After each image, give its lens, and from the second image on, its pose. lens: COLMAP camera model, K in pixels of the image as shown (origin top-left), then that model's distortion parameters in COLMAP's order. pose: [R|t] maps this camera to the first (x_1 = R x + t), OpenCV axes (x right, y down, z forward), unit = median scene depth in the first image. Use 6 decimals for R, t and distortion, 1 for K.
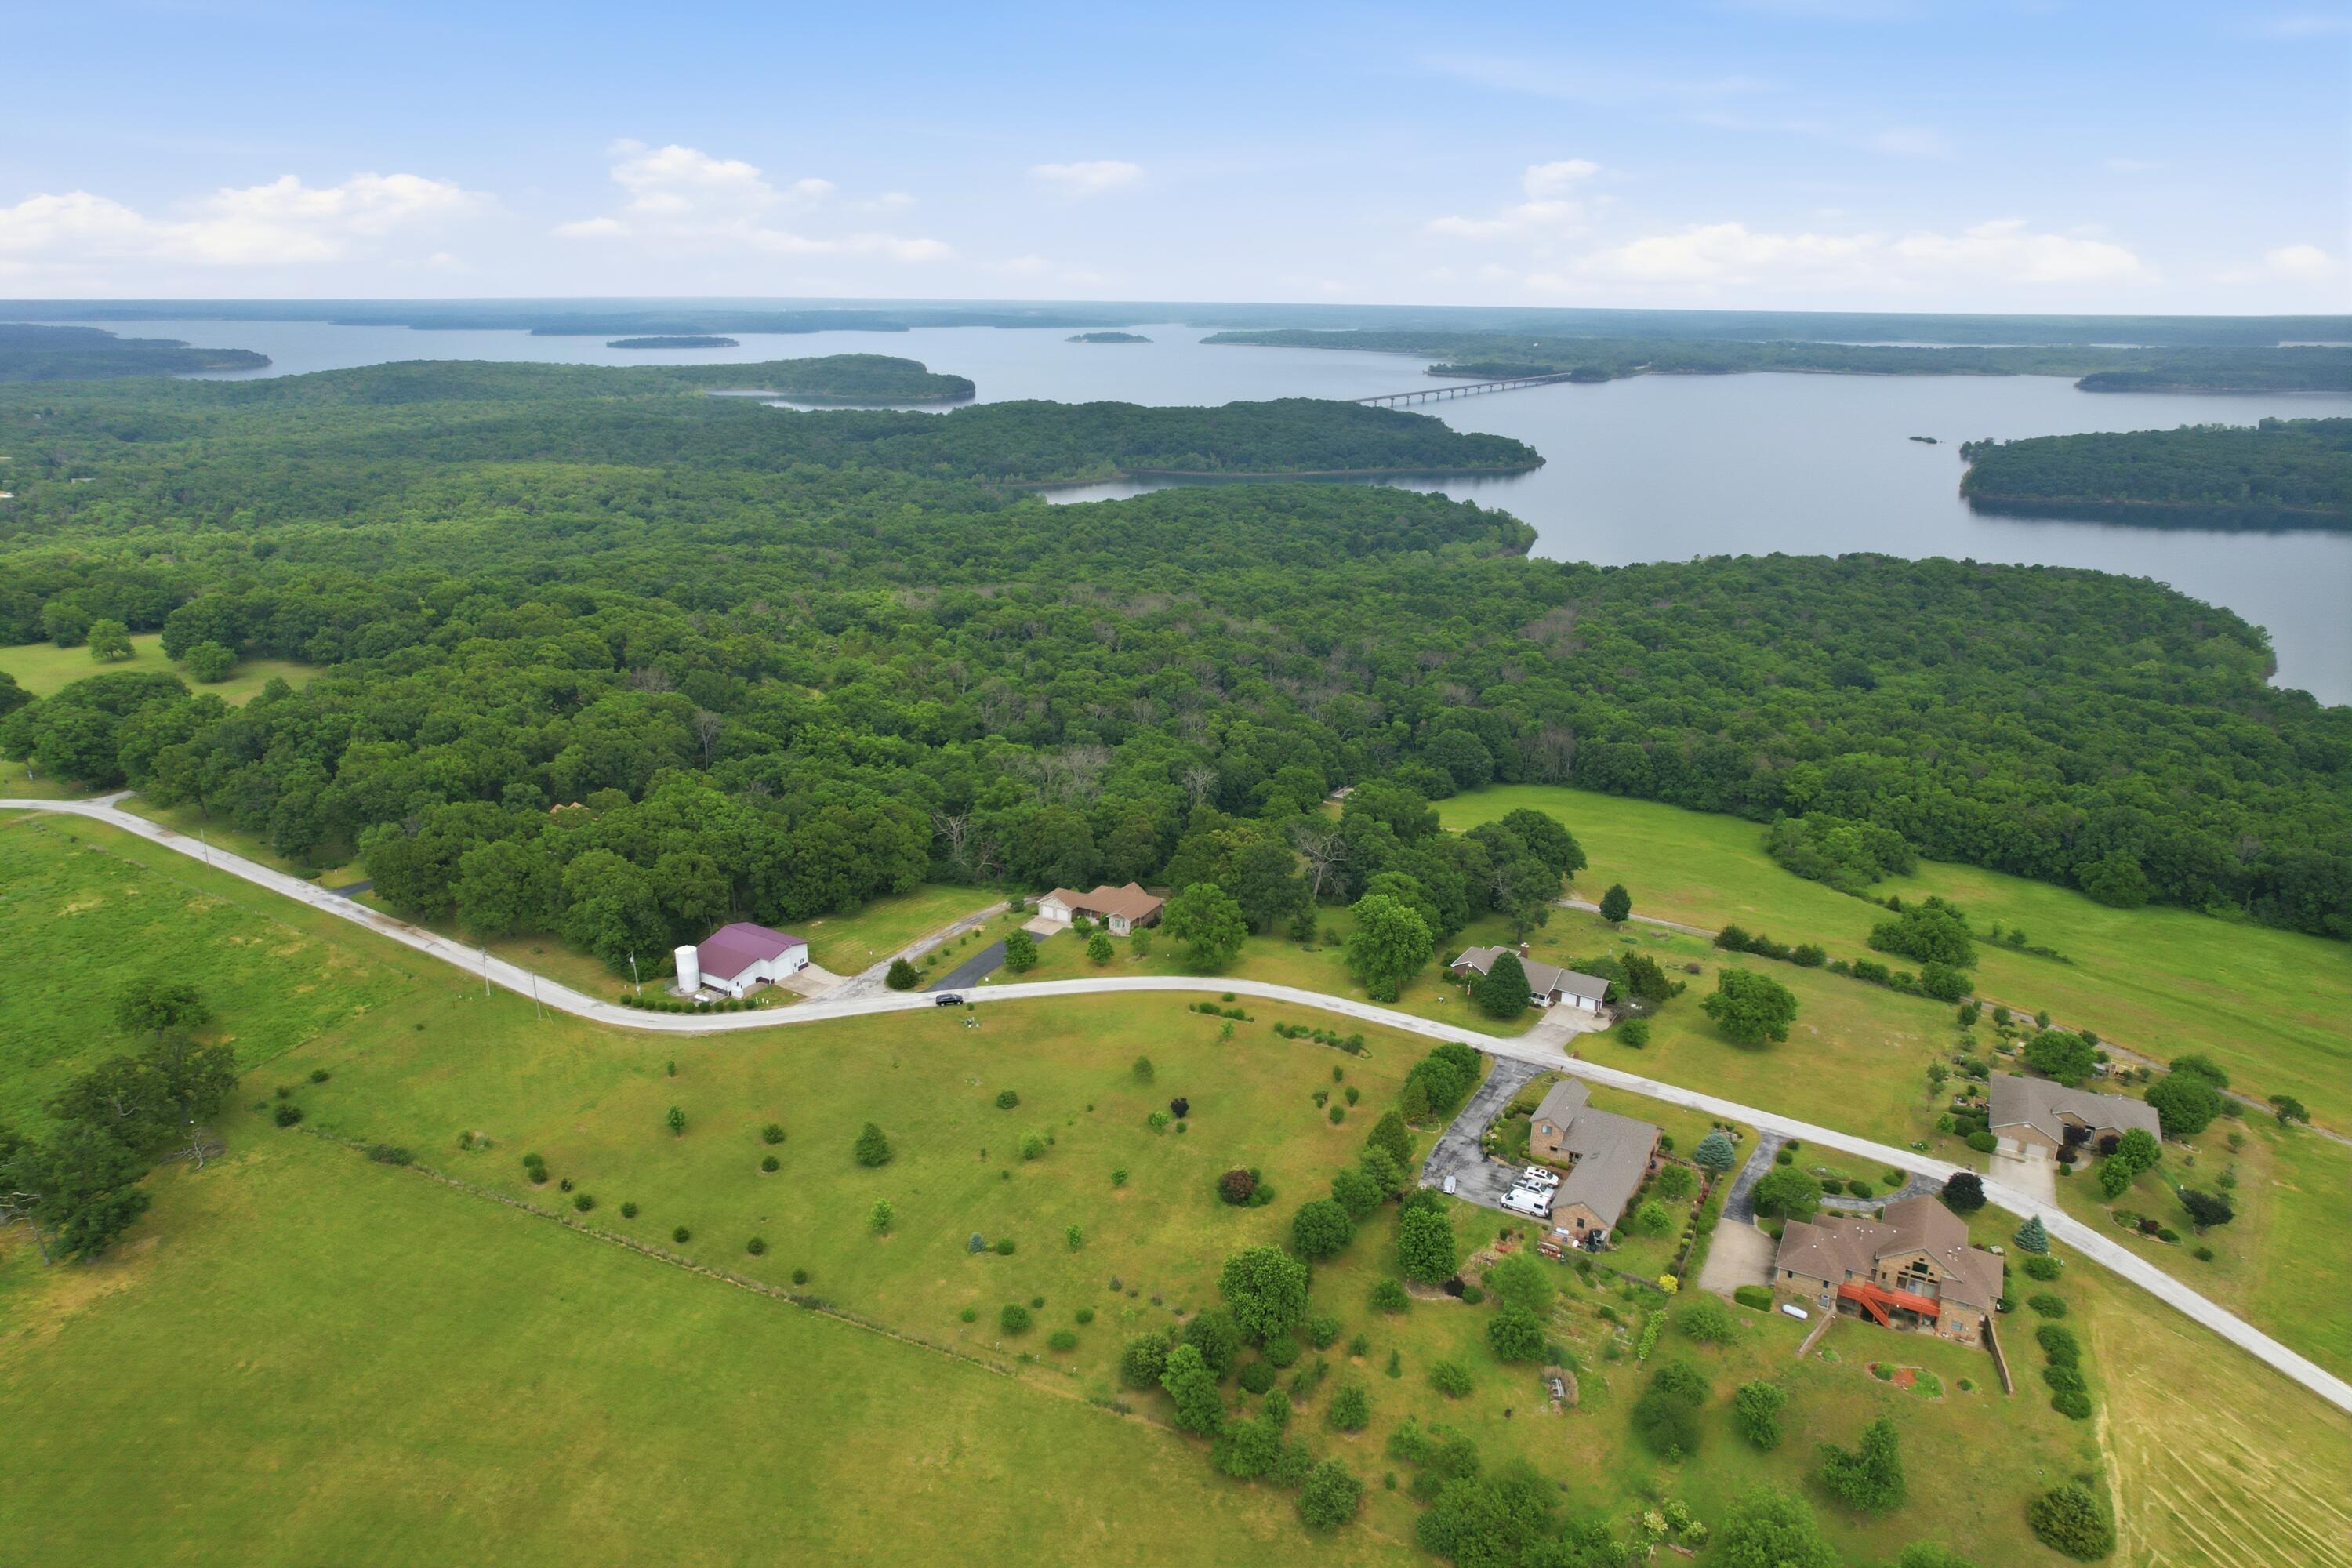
lens RADIAL K [[1505.5, 0, 1174.8], [0, 1505.5, 790.8], [0, 0, 1]] dist [-0.076115, 0.072454]
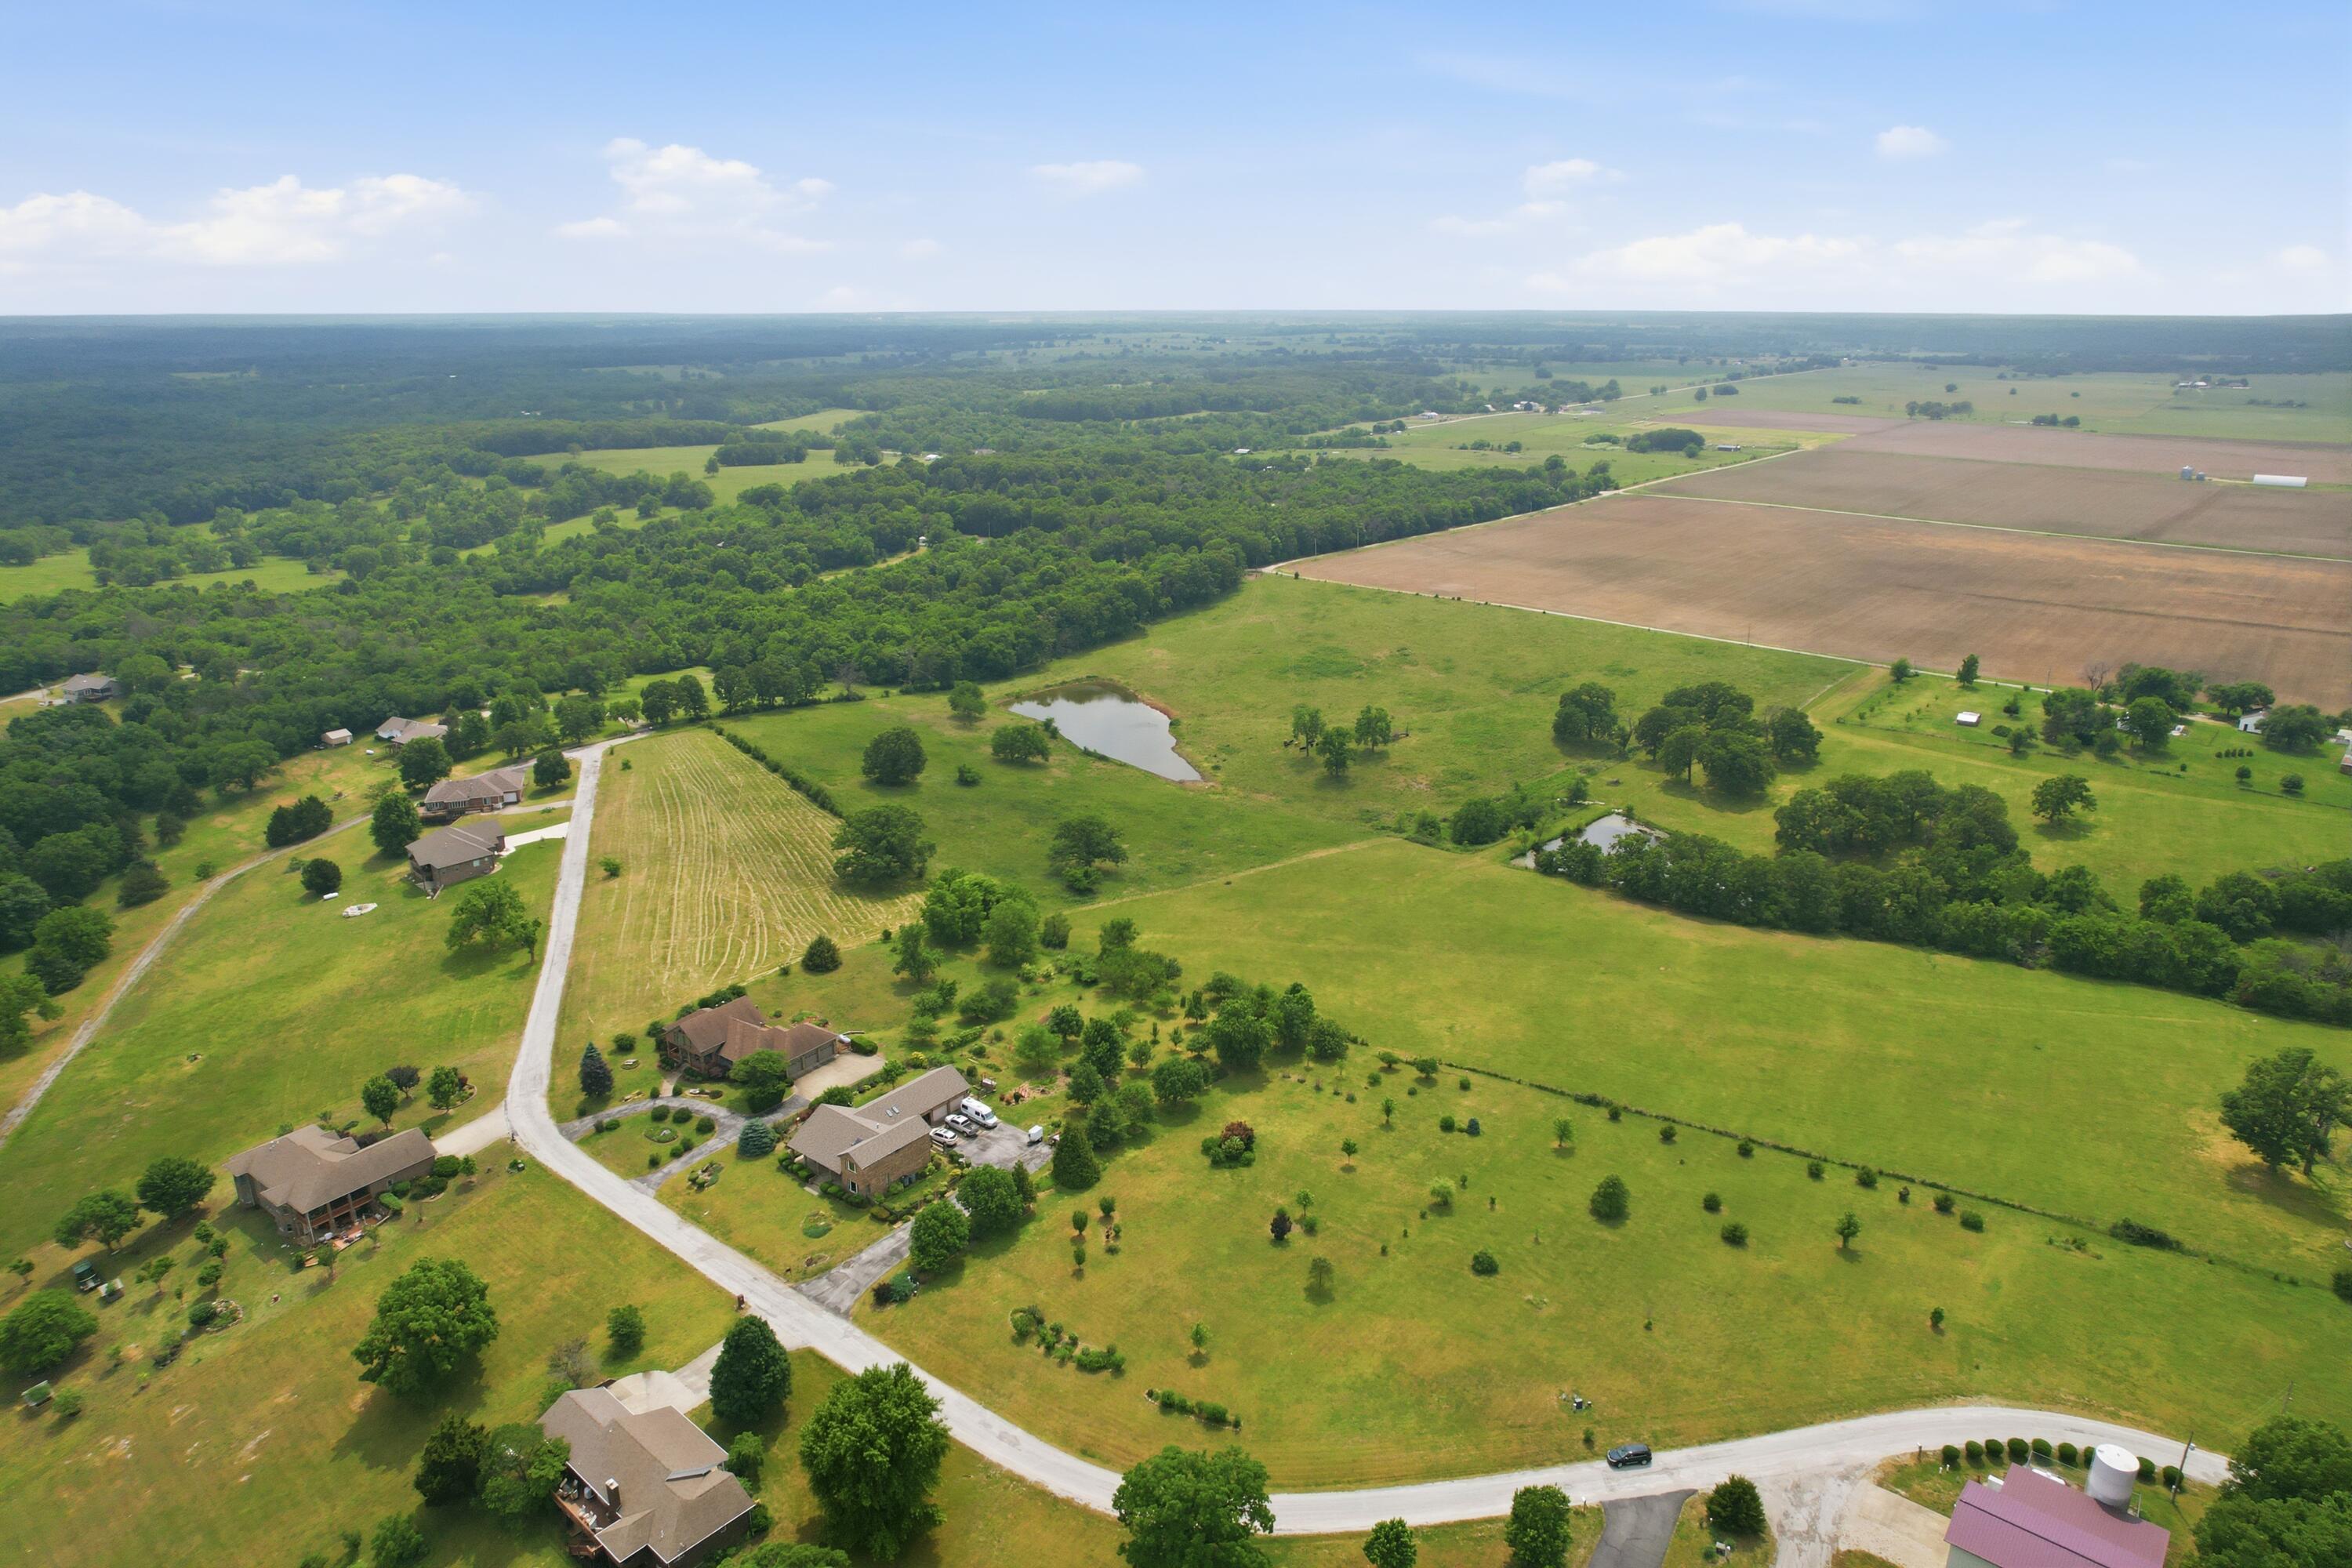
lens RADIAL K [[1505.5, 0, 1181.2], [0, 1505.5, 784.8], [0, 0, 1]] dist [-0.076115, 0.072454]
pose [[-0.991547, -0.044639, 0.121827, -0.026078], [0.037778, 0.798947, 0.600214, -0.397898], [-0.124127, 0.599743, -0.790507, 1.177578]]
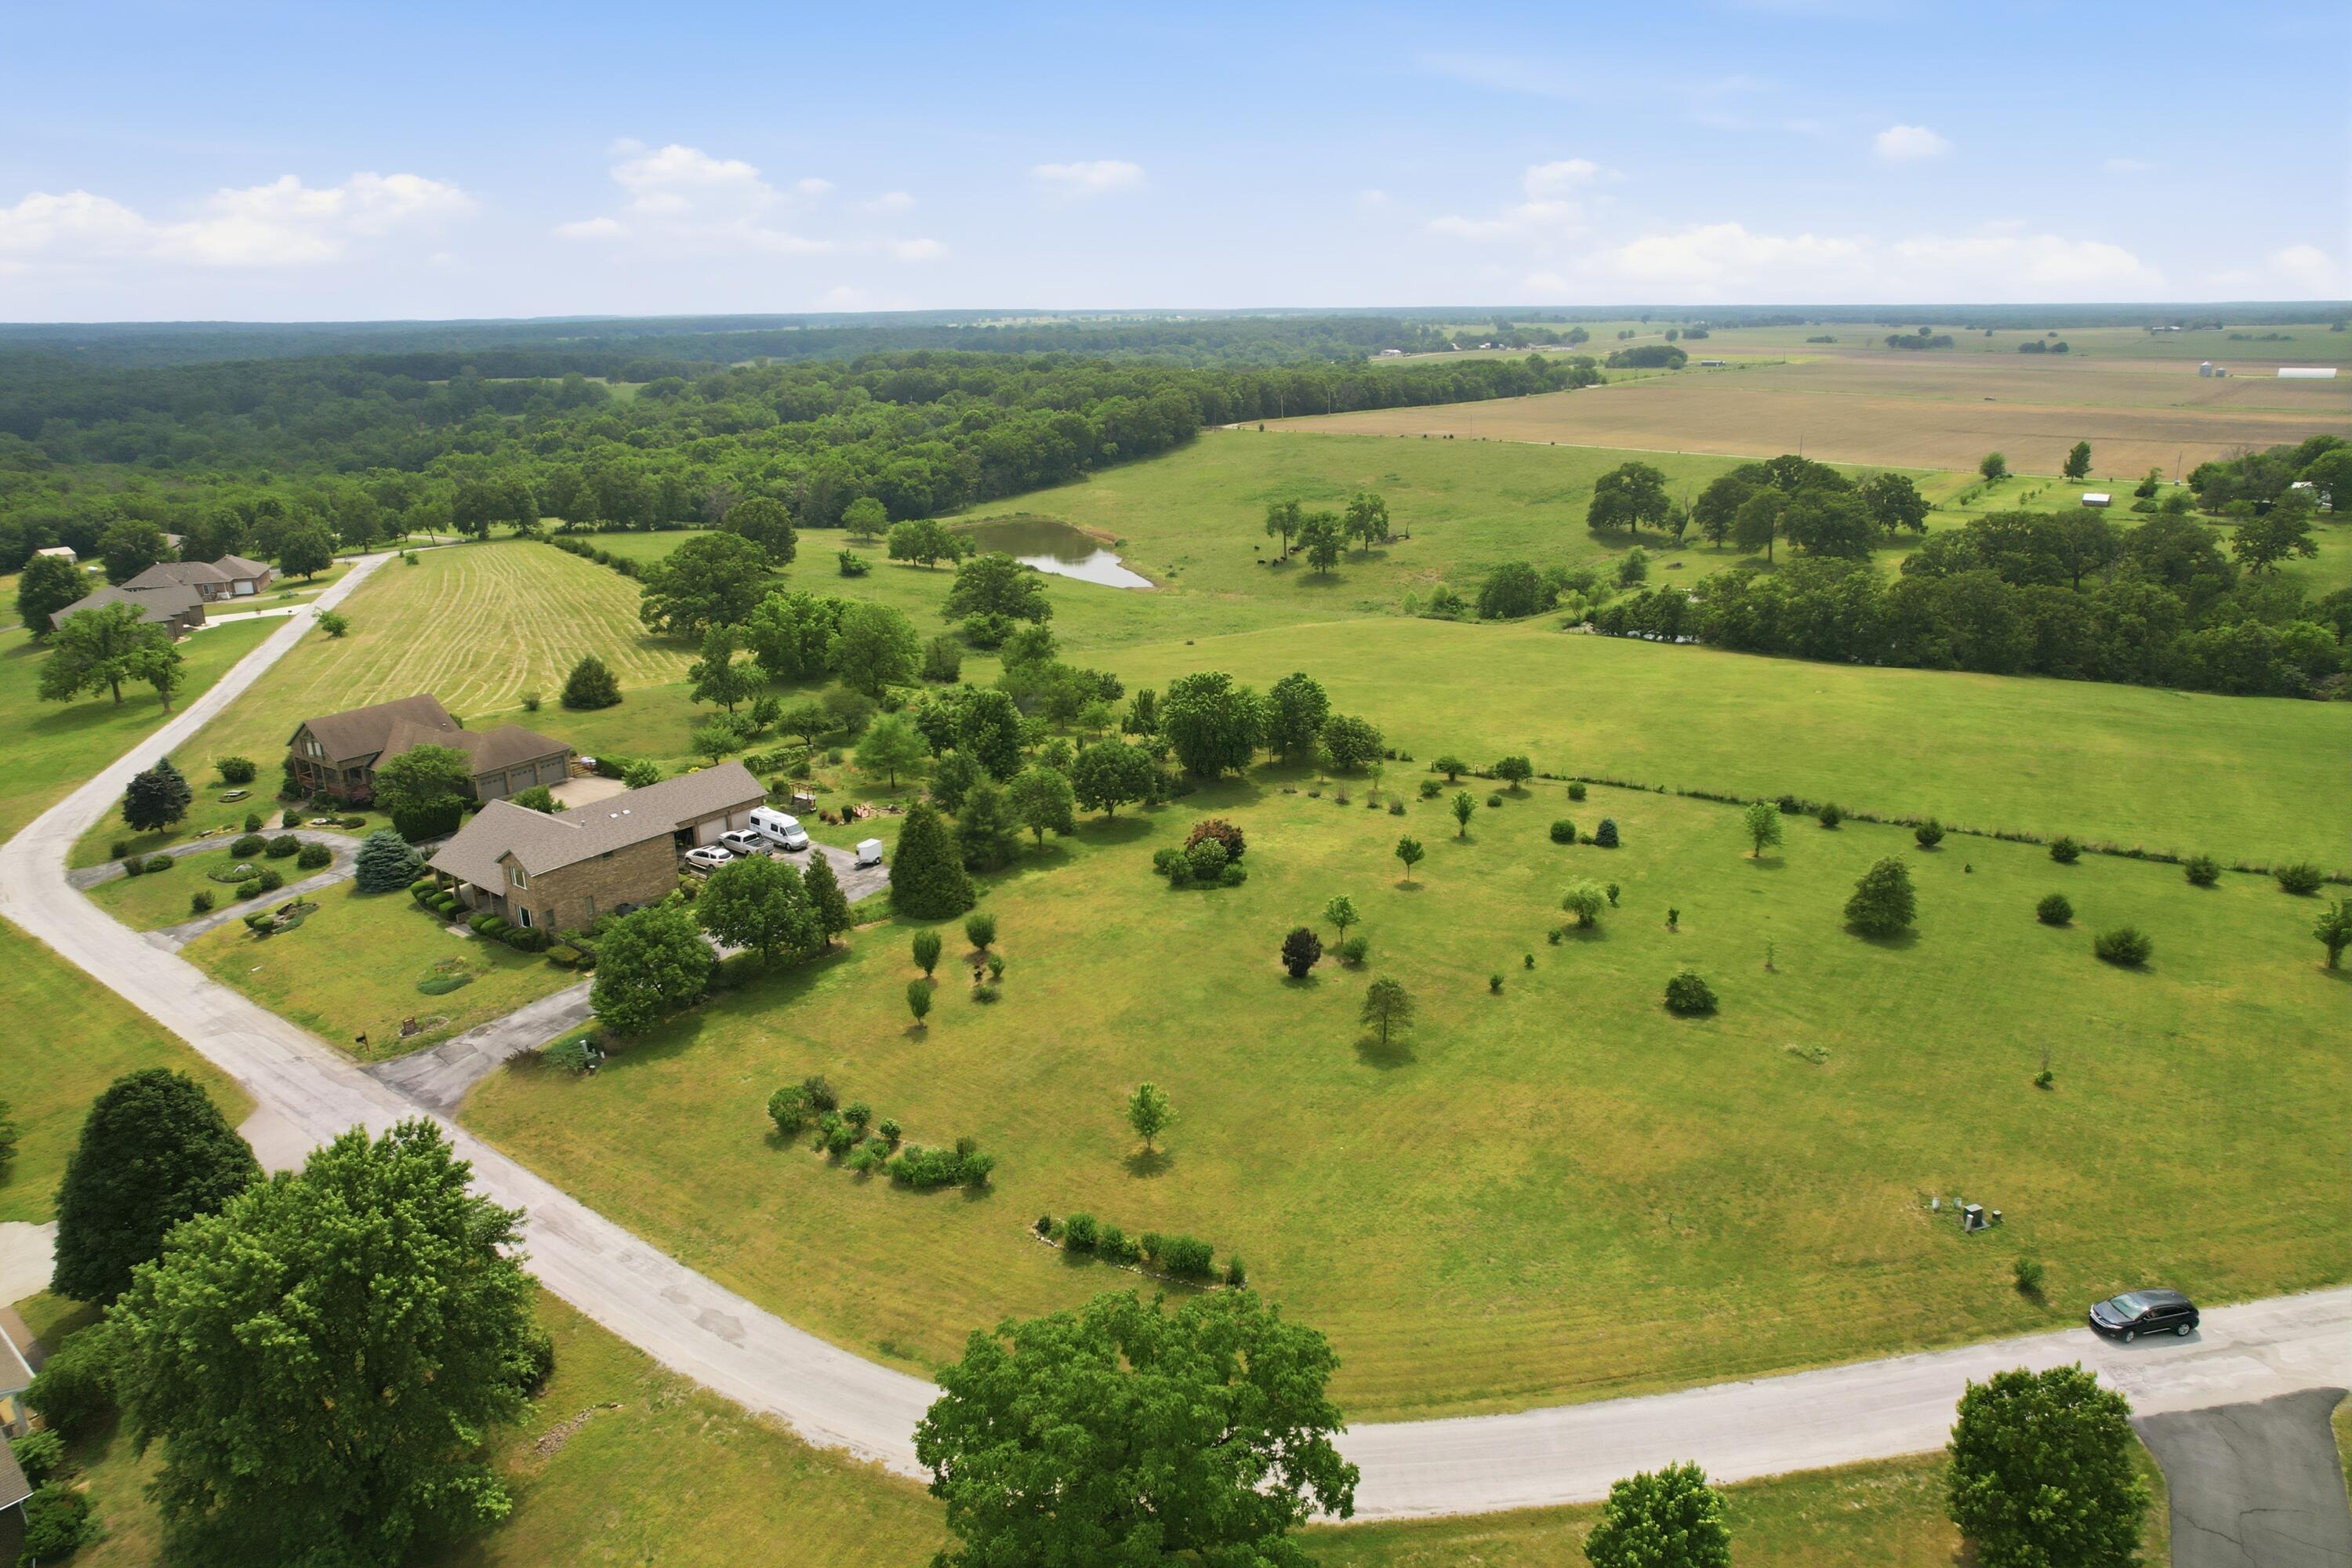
lens RADIAL K [[1505.5, 0, 1177.9], [0, 1505.5, 781.9], [0, 0, 1]] dist [-0.076115, 0.072454]
pose [[-0.994943, -0.026009, 0.097018, -0.002165], [0.037368, 0.800715, 0.597879, -0.087730], [-0.093234, 0.598481, -0.795693, 1.027932]]
